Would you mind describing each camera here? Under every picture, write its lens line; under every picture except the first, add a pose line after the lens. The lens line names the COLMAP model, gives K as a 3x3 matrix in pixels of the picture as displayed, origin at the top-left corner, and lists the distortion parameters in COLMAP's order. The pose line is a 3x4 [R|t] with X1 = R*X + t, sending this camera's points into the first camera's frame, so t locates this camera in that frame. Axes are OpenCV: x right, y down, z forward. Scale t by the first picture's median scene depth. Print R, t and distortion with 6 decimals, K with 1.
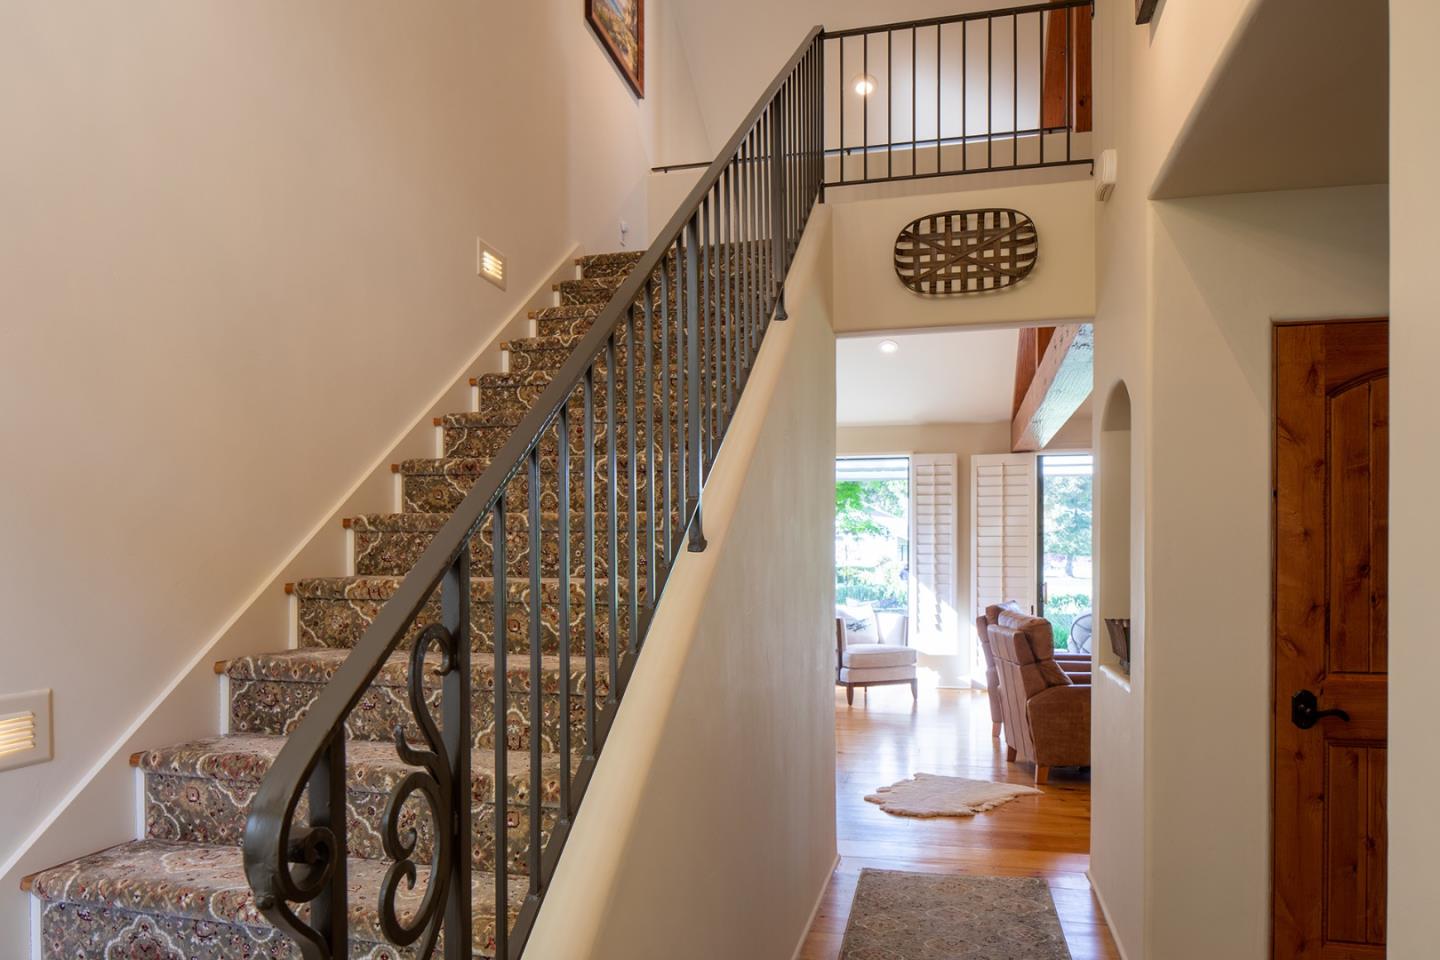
lens RADIAL K [[983.8, 0, 694.3], [0, 983.8, 562.4], [0, 0, 1]] dist [-0.003861, -0.005488]
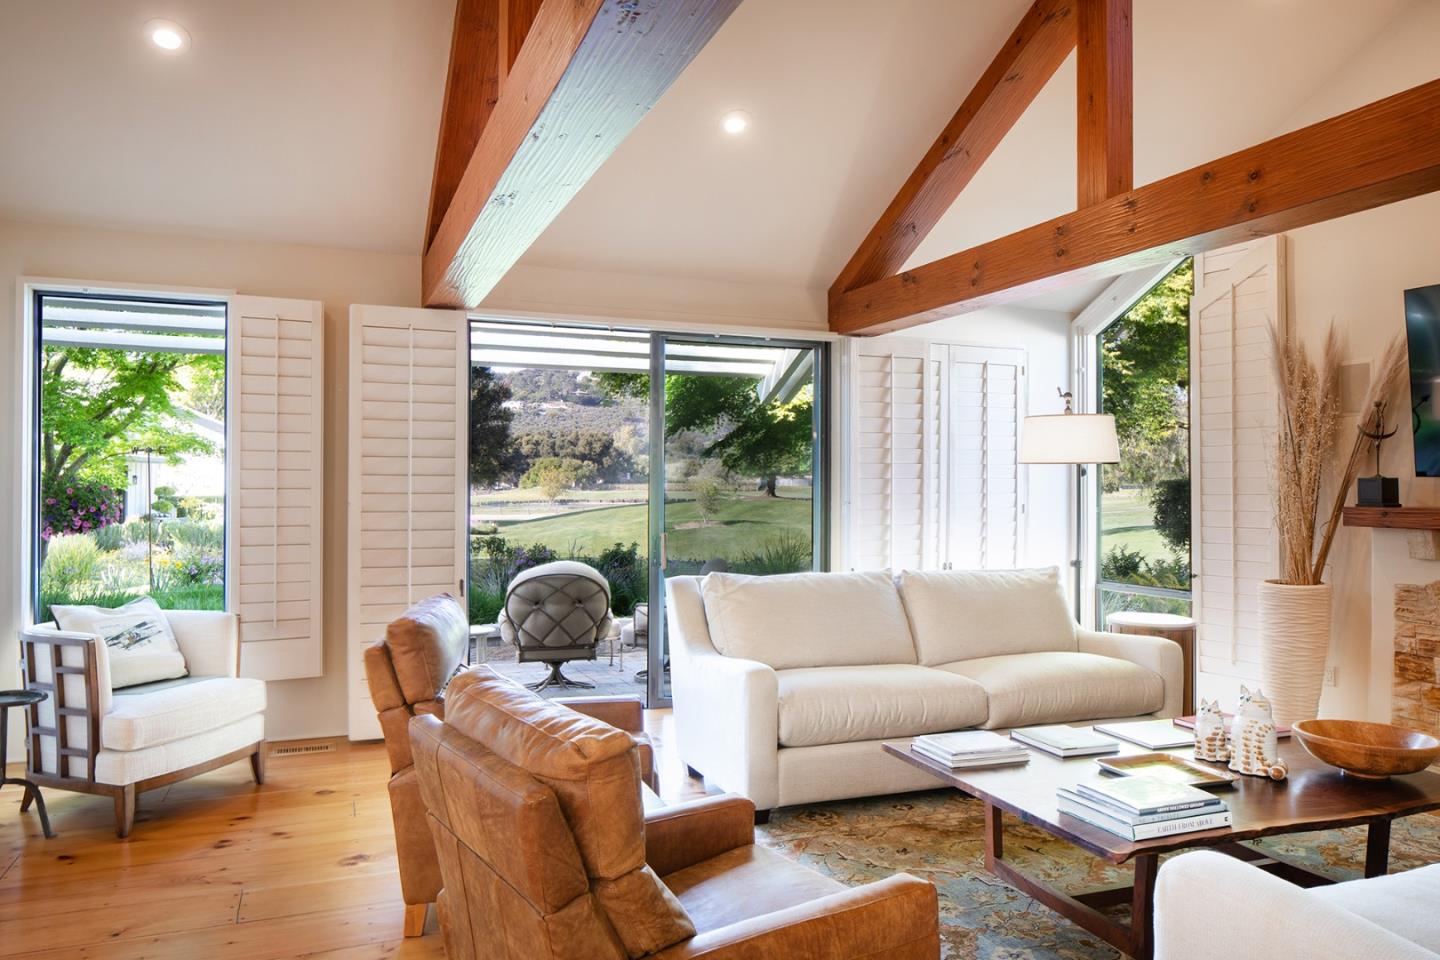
lens RADIAL K [[983.8, 0, 716.7], [0, 983.8, 484.0], [0, 0, 1]] dist [-0.003861, -0.005488]
pose [[0.805326, 0.003281, 0.592823, 0.125823], [0.000000, 0.999985, -0.005535, -0.008027], [-0.592832, 0.004457, 0.805314, 0.452533]]
